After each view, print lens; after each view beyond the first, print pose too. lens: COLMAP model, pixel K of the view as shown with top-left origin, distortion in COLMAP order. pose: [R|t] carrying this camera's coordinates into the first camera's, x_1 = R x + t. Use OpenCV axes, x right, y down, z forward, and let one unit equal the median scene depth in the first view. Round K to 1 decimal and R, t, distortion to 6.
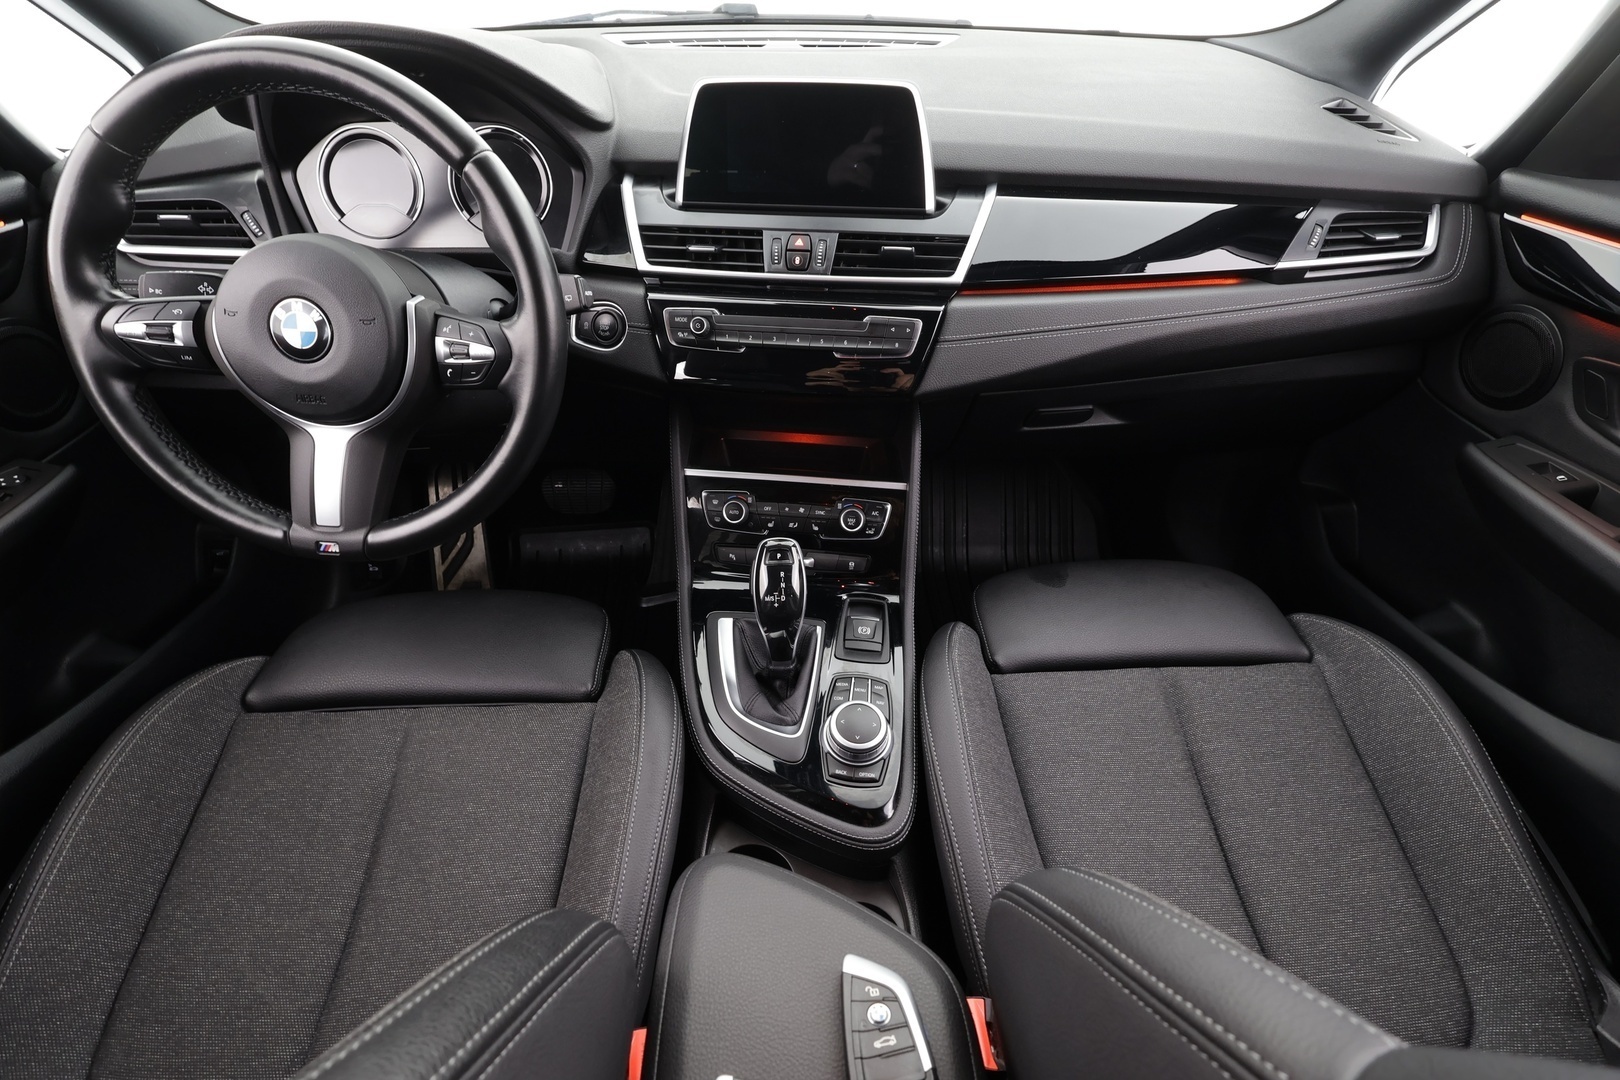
lens RADIAL K [[748.4, 0, 811.1], [0, 748.4, 536.9], [0, 0, 1]] dist [-0.002498, -0.000340]
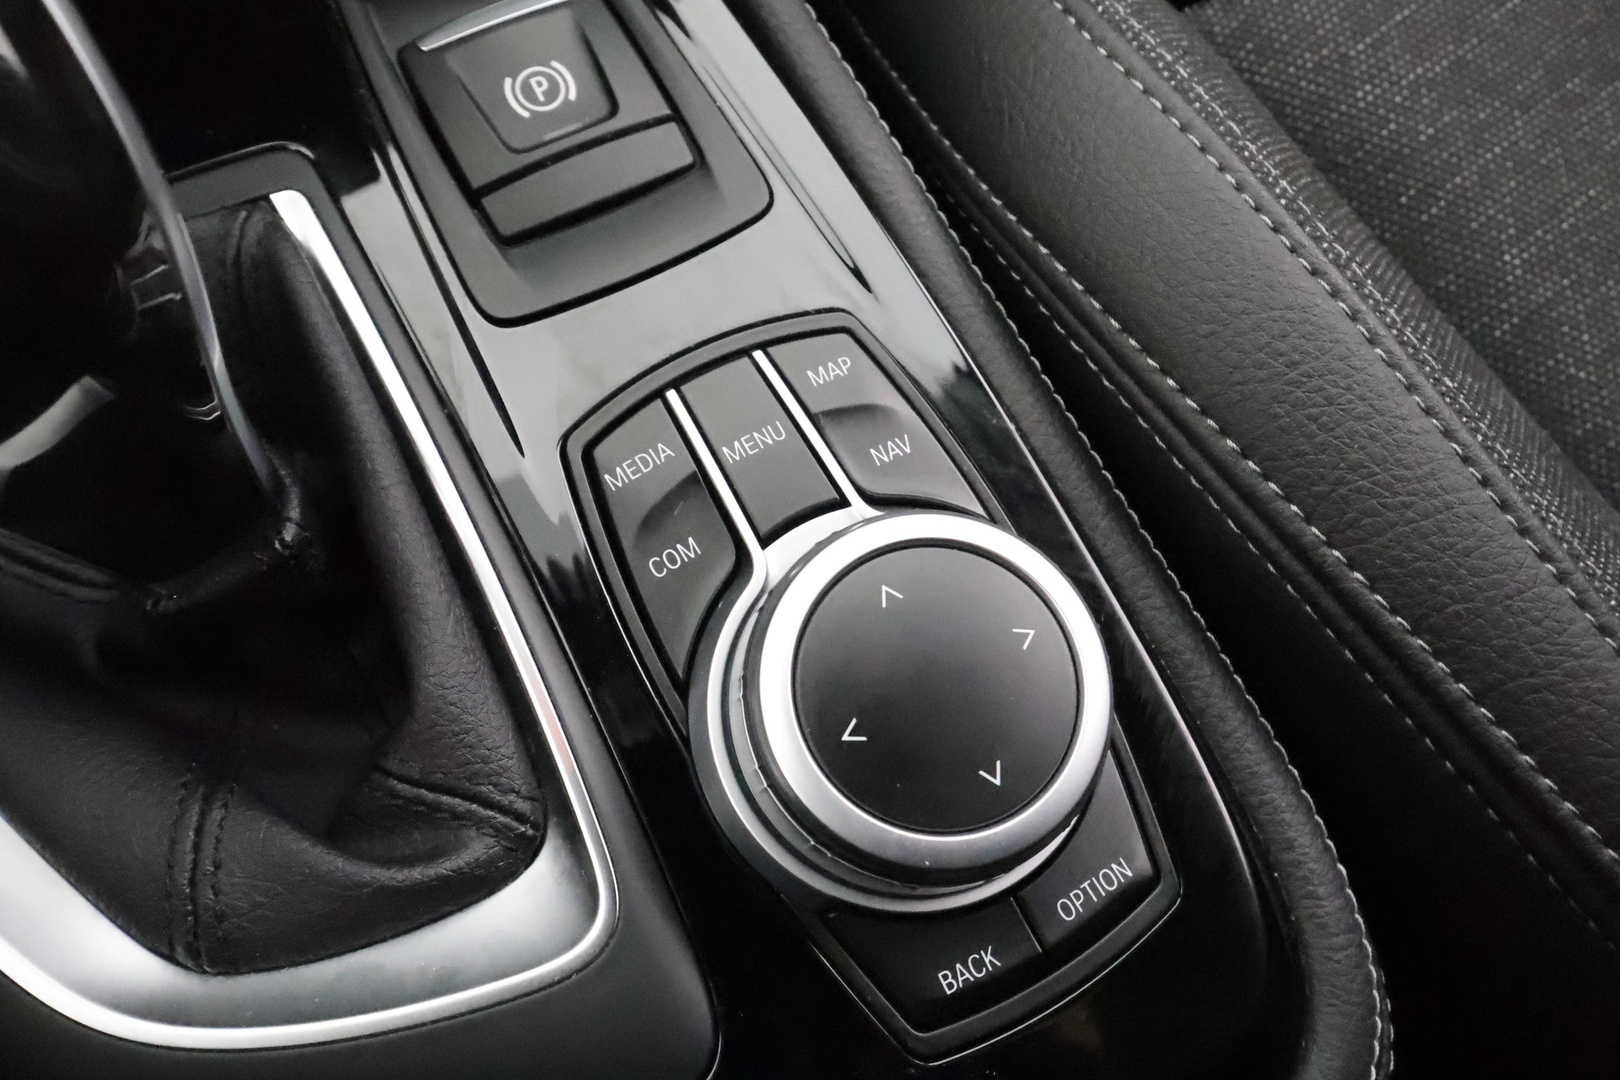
lens RADIAL K [[1277.0, 0, 817.3], [0, 1277.0, 548.3], [0, 0, 1]] dist [-0.000668, -0.019328]
pose [[0.801537, -0.534861, 0.267323, -0.011837], [0.317084, 0.759237, 0.568346, 0.062114], [-0.506948, -0.370787, 0.778152, 0.732465]]
